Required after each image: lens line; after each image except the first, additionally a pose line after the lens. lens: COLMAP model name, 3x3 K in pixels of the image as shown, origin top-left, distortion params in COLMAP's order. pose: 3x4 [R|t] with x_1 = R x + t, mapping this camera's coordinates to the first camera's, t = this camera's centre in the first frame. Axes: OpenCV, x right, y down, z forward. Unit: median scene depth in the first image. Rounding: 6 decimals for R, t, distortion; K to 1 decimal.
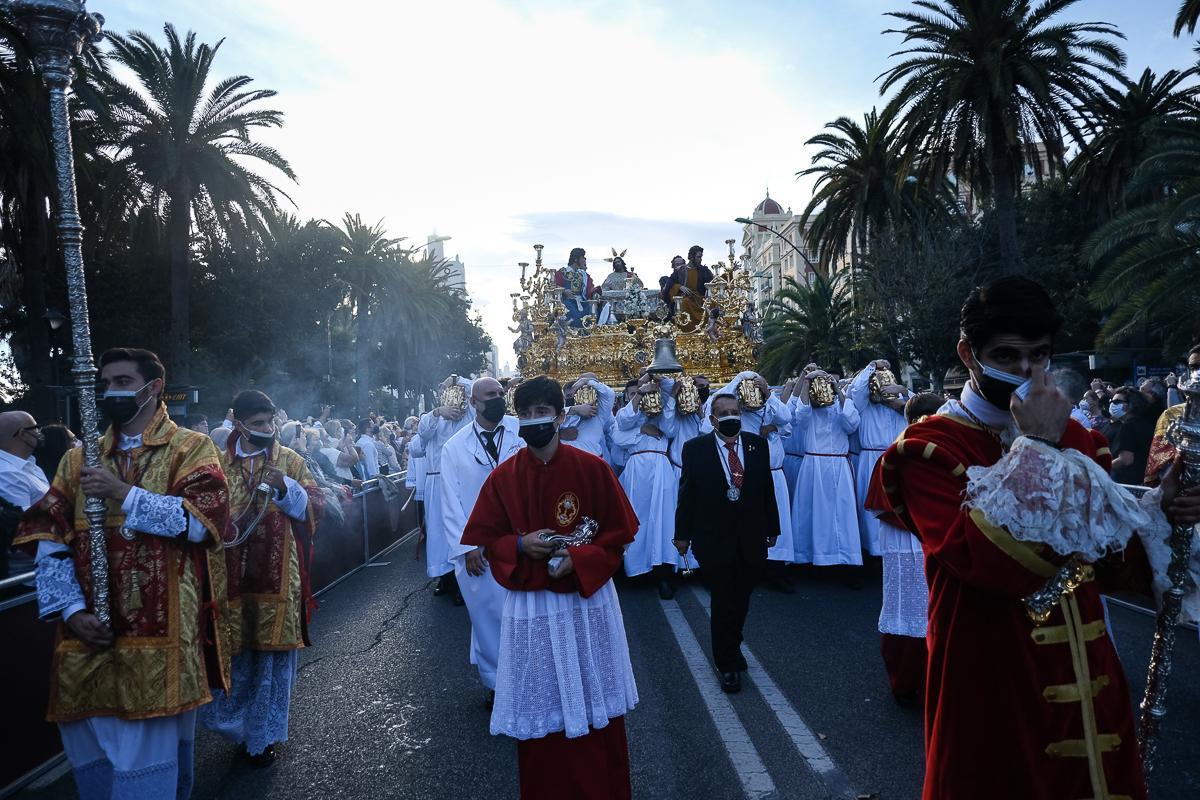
lens RADIAL K [[881.3, 0, 619.7], [0, 881.3, 401.2], [0, 0, 1]] dist [0.000594, 0.290340]
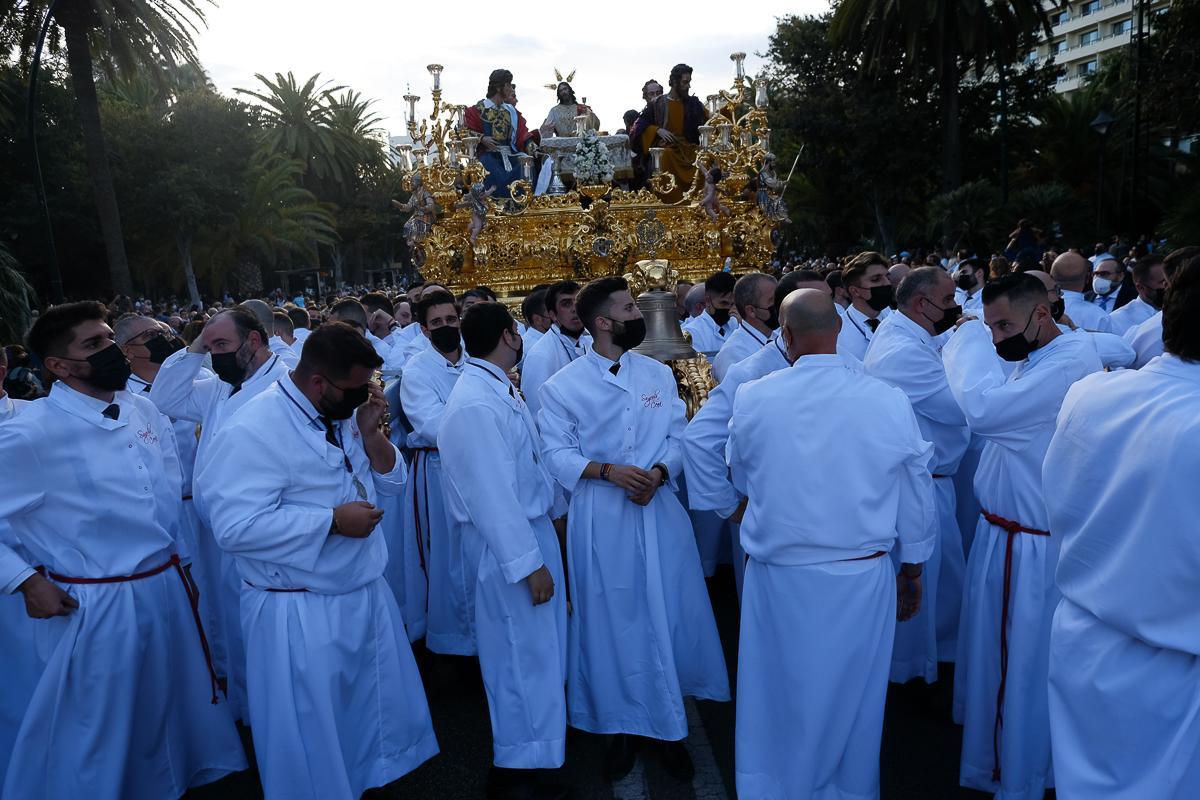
lens RADIAL K [[786.0, 0, 600.0], [0, 786.0, 400.0], [0, 0, 1]] dist [-0.000930, -0.001470]
pose [[0.998469, -0.029048, 0.047073, -0.003165], [0.019327, 0.980580, 0.195166, -0.019674], [-0.051829, -0.193957, 0.979640, 0.155991]]
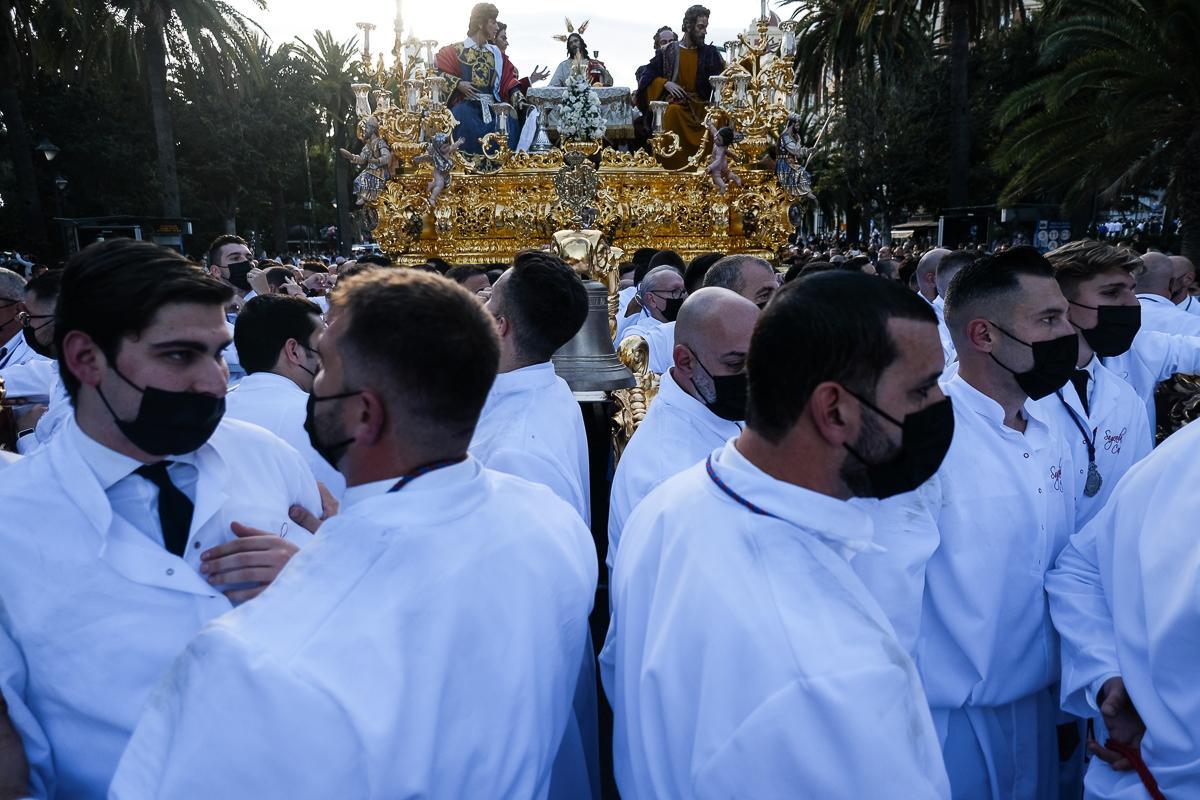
lens RADIAL K [[765.0, 0, 598.7], [0, 765.0, 393.5], [0, 0, 1]] dist [0.003618, 0.003179]
pose [[0.999611, 0.025664, 0.010879, 0.011075], [-0.027443, 0.974495, 0.222723, -0.018401], [-0.004886, -0.222935, 0.974821, 0.194974]]
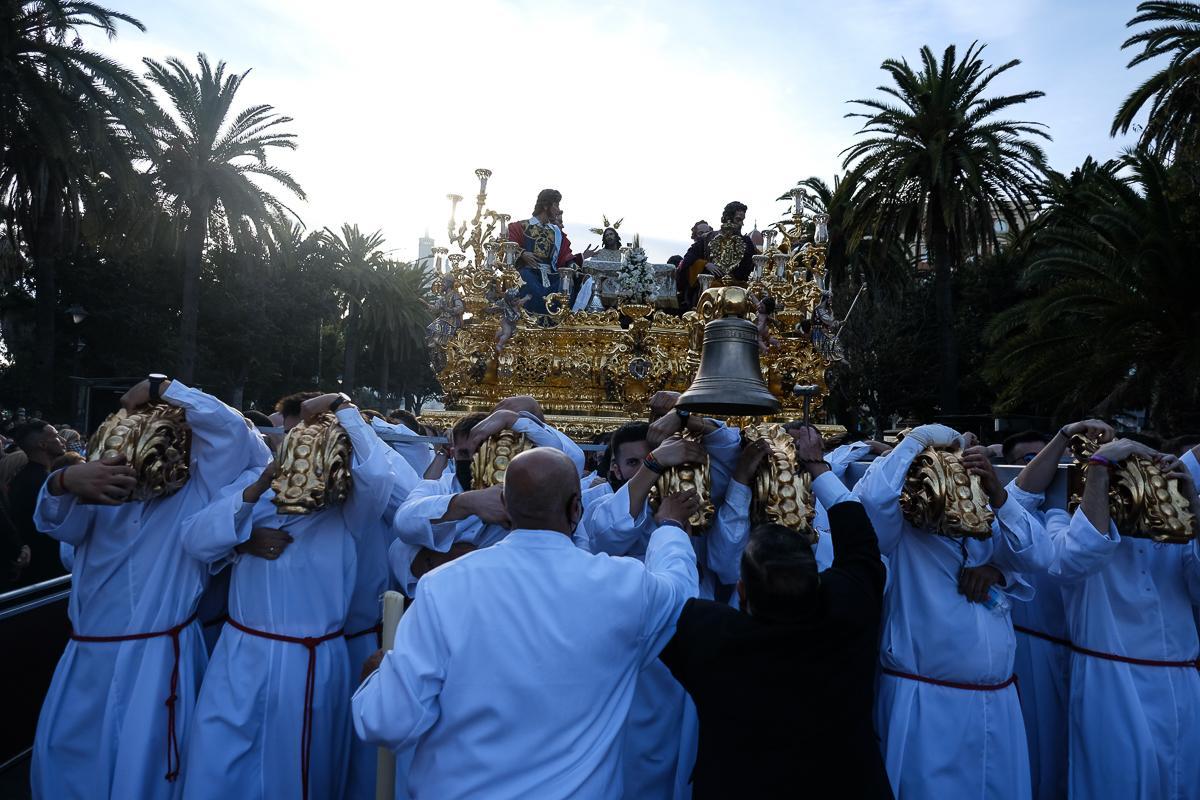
lens RADIAL K [[786.0, 0, 600.0], [0, 786.0, 400.0], [0, 0, 1]] dist [-0.000930, -0.001470]
pose [[0.996740, 0.077939, 0.020848, -0.004450], [-0.077448, 0.996721, -0.023422, -0.005473], [-0.022605, 0.021731, 0.999508, 0.179846]]
